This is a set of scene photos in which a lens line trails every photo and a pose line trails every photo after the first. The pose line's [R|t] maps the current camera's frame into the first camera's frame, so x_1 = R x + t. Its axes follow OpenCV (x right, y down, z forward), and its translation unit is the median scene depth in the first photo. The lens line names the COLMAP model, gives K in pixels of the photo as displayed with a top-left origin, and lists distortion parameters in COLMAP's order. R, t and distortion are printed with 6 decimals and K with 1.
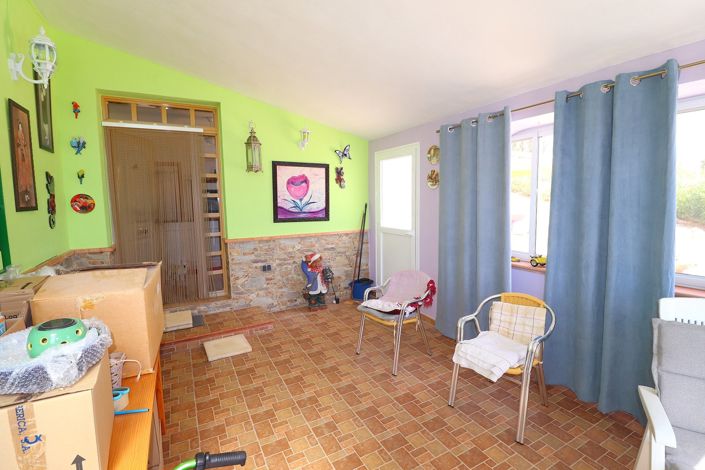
lens RADIAL K [[327.8, 0, 358.4], [0, 327.8, 234.1], [0, 0, 1]] dist [-0.004372, -0.009273]
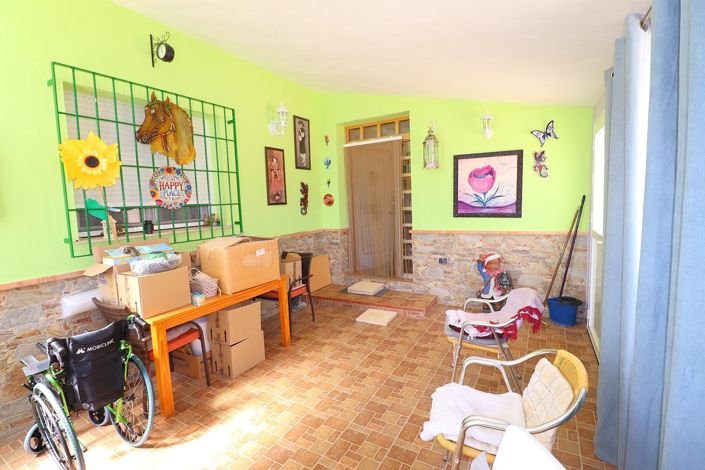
lens RADIAL K [[327.8, 0, 353.3], [0, 327.8, 234.5], [0, 0, 1]] dist [-0.004372, -0.009273]
pose [[0.510389, 0.084526, -0.855779, 0.460788], [-0.061982, 0.996185, 0.061428, -0.025301], [0.857707, 0.021691, 0.513681, 0.230187]]
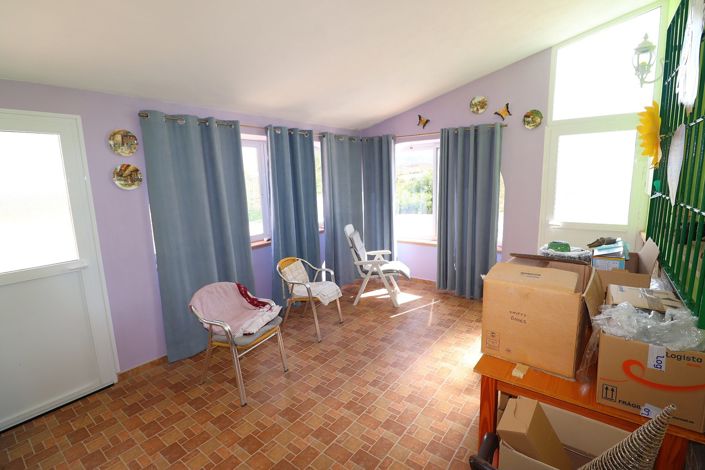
lens RADIAL K [[327.8, 0, 354.0], [0, 327.8, 232.4], [0, 0, 1]] dist [-0.004372, -0.009273]
pose [[-0.401510, -0.127269, 0.906969, -0.579634], [0.133214, 0.971650, 0.195319, -0.109702], [-0.906114, 0.199244, -0.373174, 0.753700]]
